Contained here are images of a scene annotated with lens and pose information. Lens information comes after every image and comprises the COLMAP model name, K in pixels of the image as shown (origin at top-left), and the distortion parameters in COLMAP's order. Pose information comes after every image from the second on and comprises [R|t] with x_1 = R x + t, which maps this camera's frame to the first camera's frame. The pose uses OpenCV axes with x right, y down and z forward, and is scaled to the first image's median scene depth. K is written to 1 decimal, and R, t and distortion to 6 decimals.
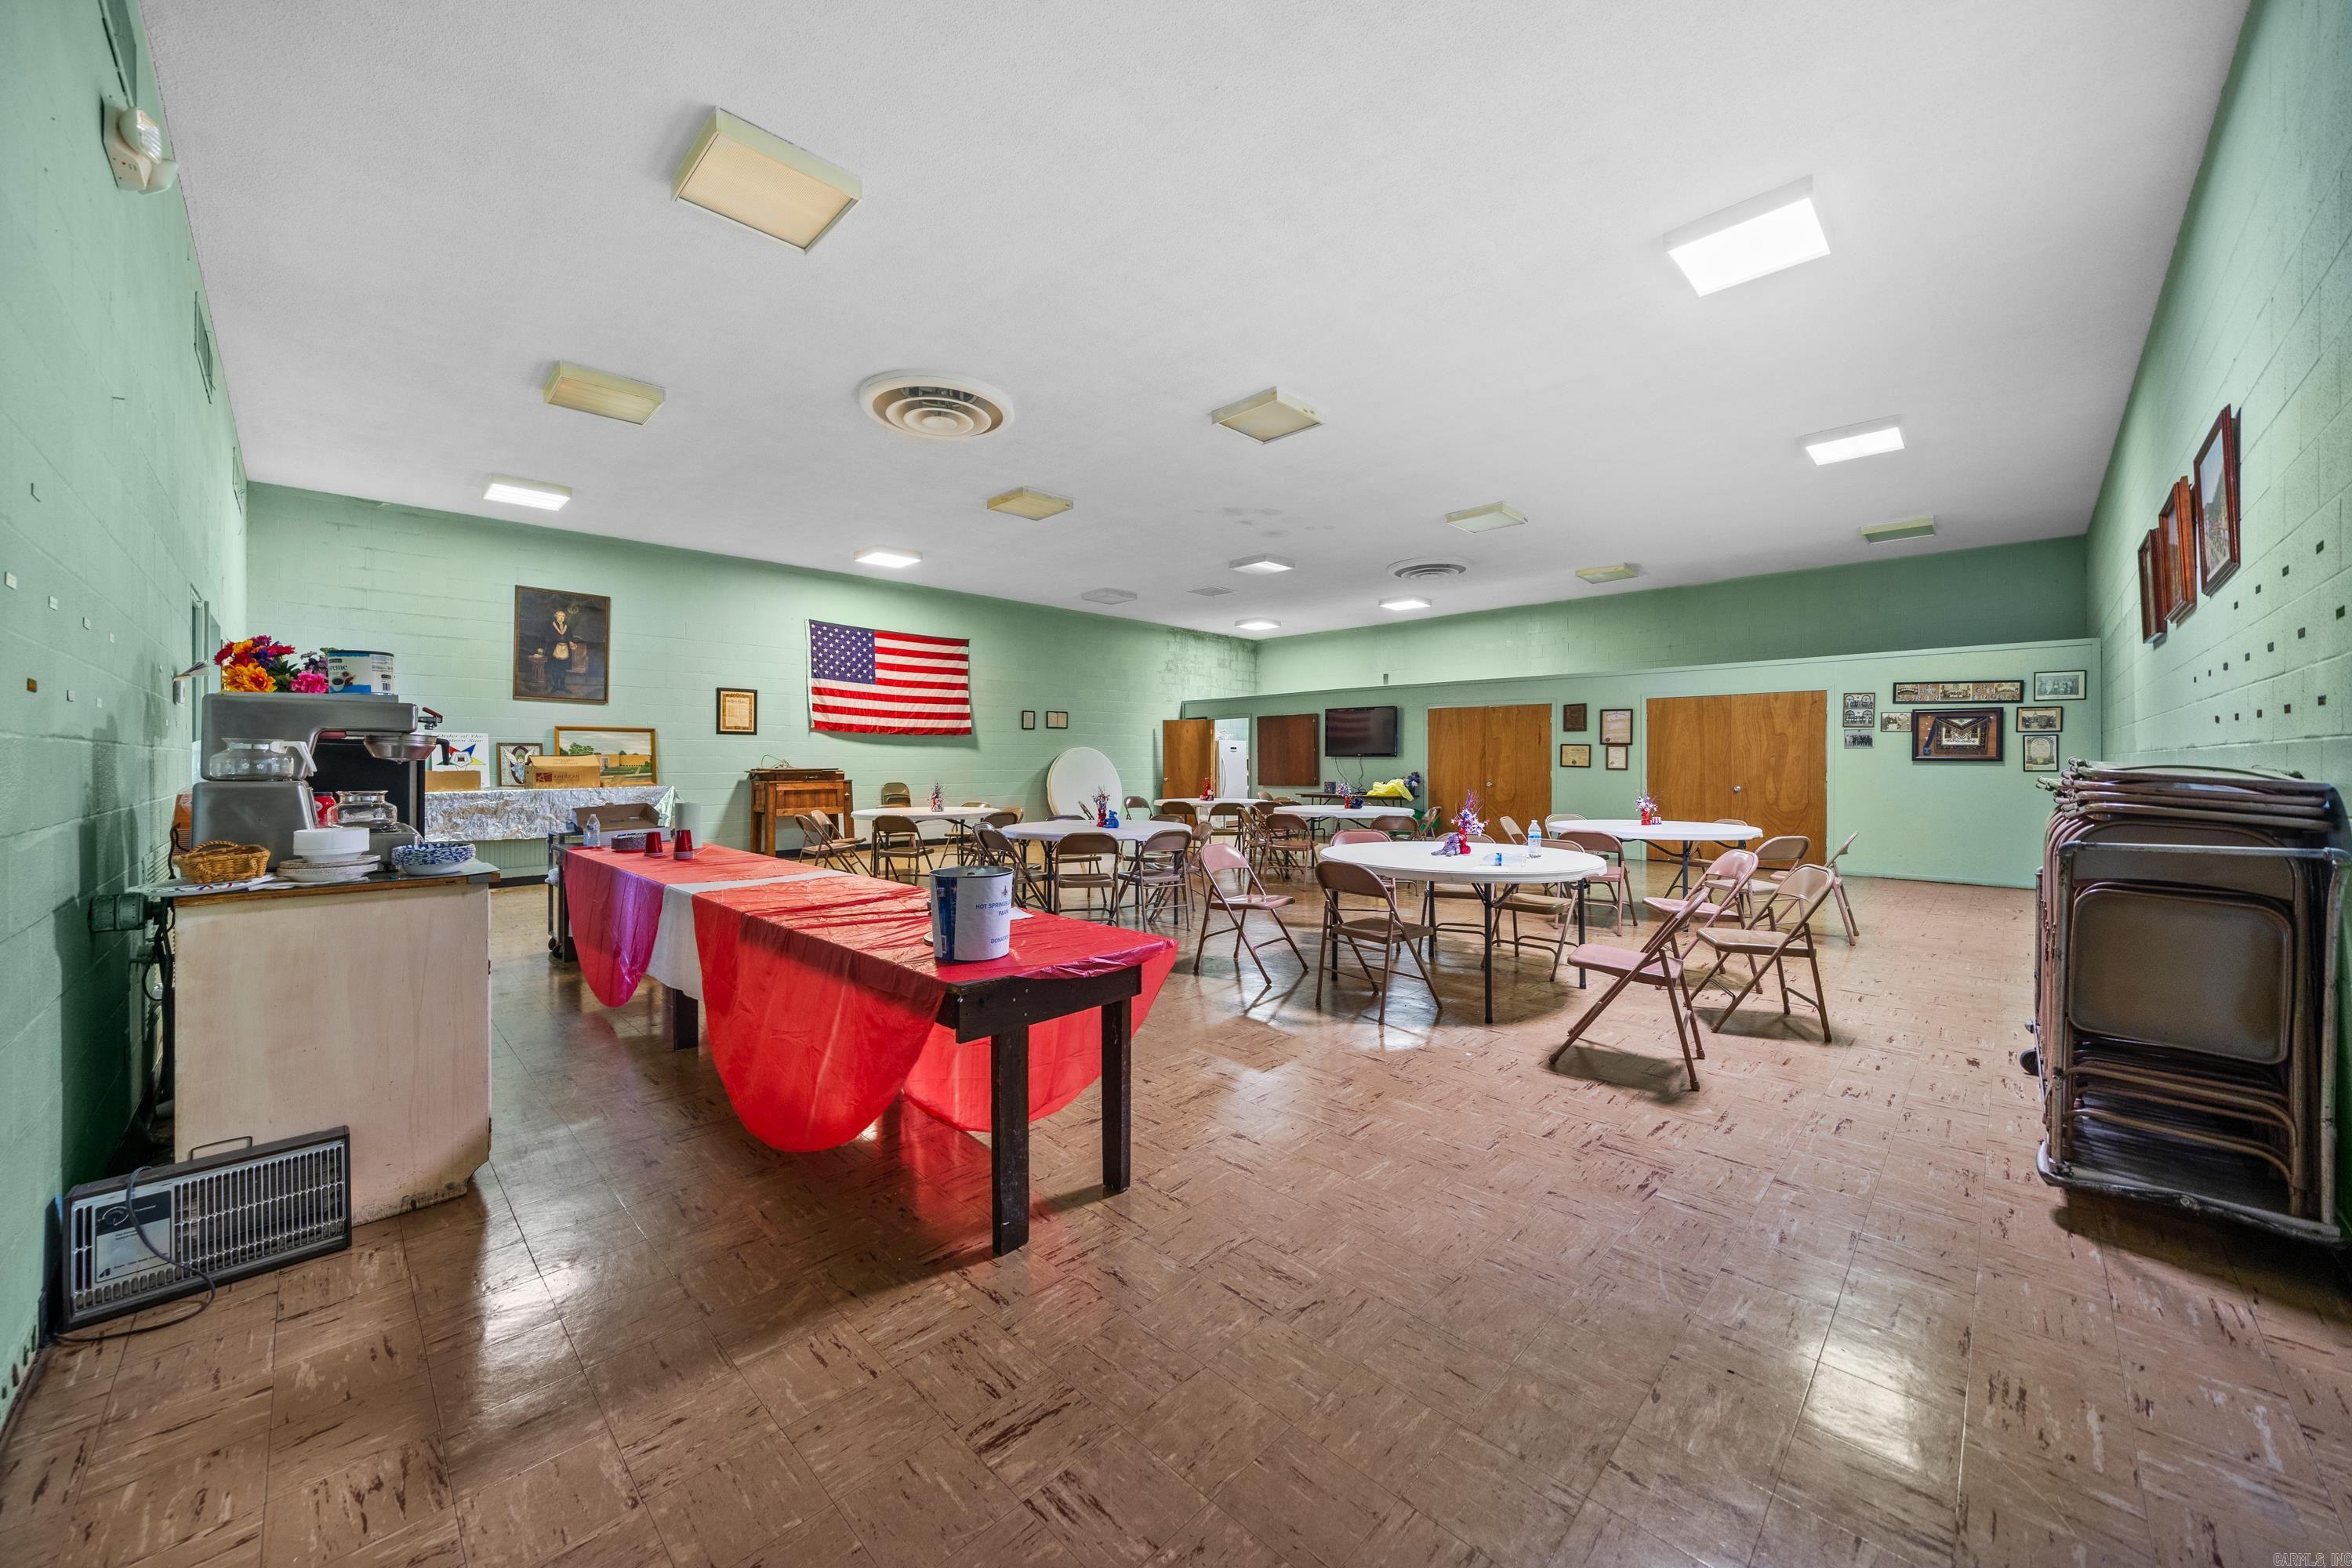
lens RADIAL K [[836.0, 0, 1179.8], [0, 836.0, 763.6], [0, 0, 1]] dist [-0.000987, -0.000342]
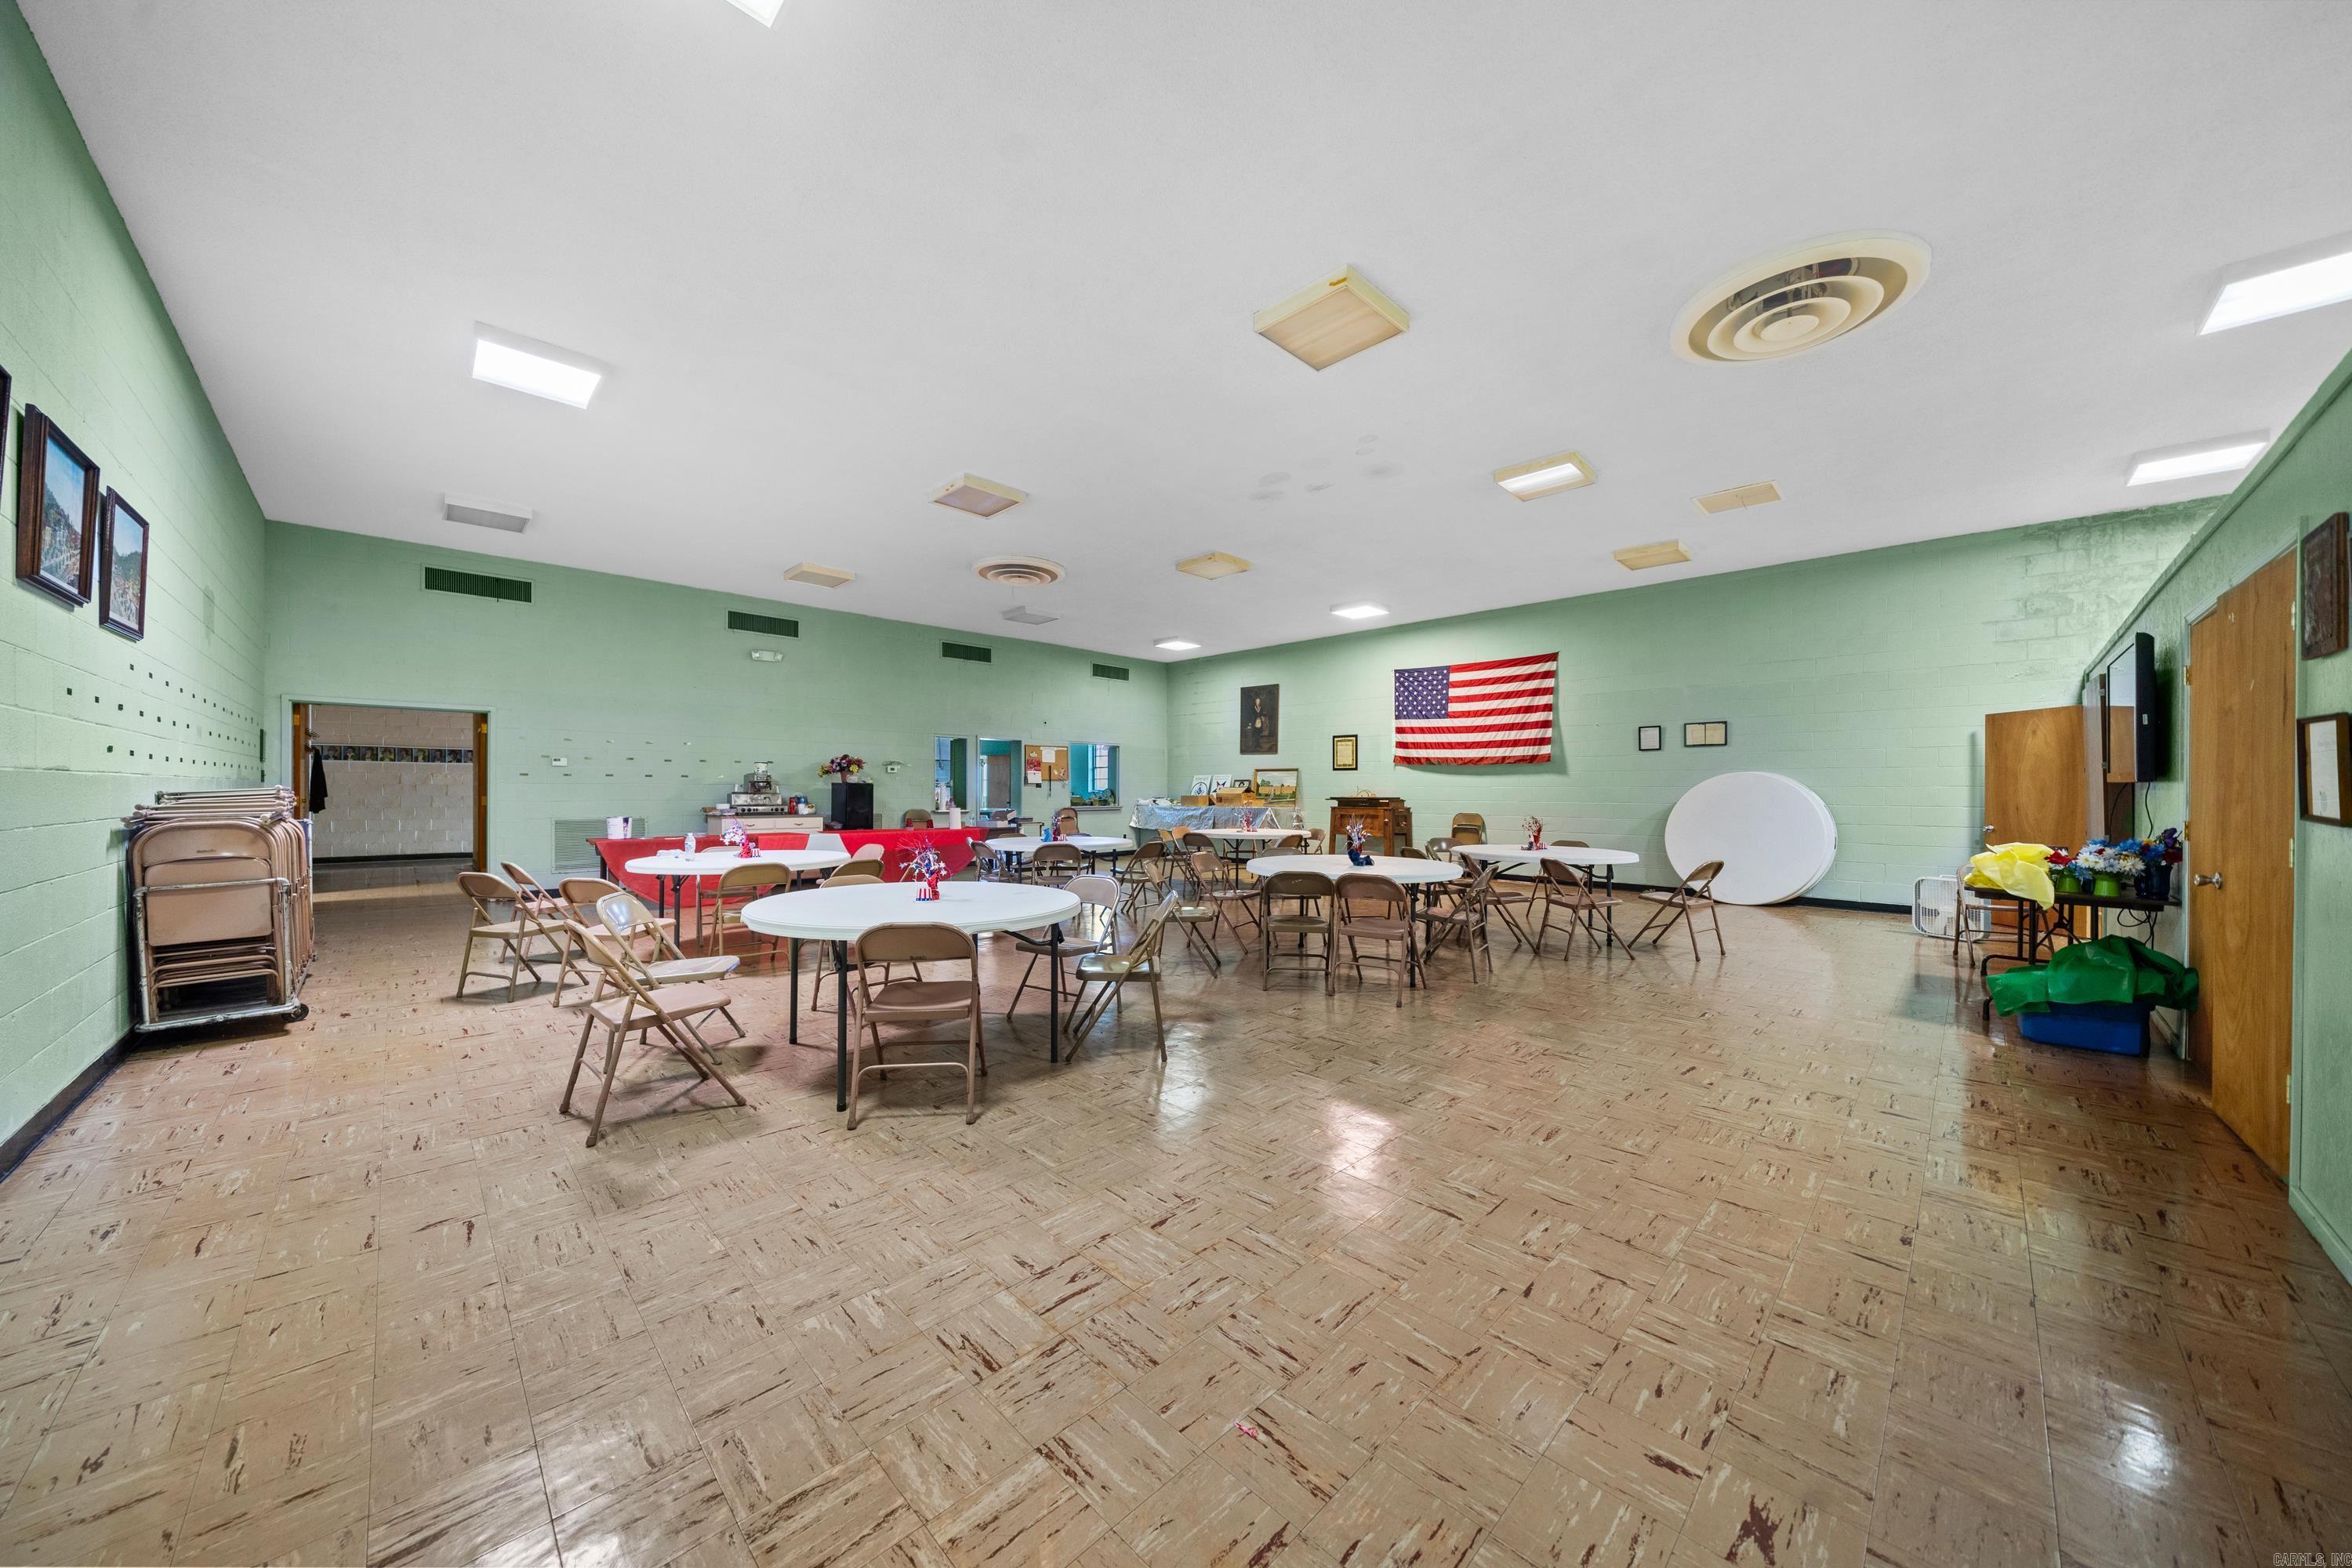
lens RADIAL K [[798.5, 0, 1180.0], [0, 798.5, 788.0], [0, 0, 1]] dist [-0.003969, -0.000071]
pose [[-0.008828, -0.001491, -0.999960, 0.660203], [-0.007559, 0.999970, -0.001424, -0.003480], [0.999932, 0.007547, -0.008839, 0.699523]]
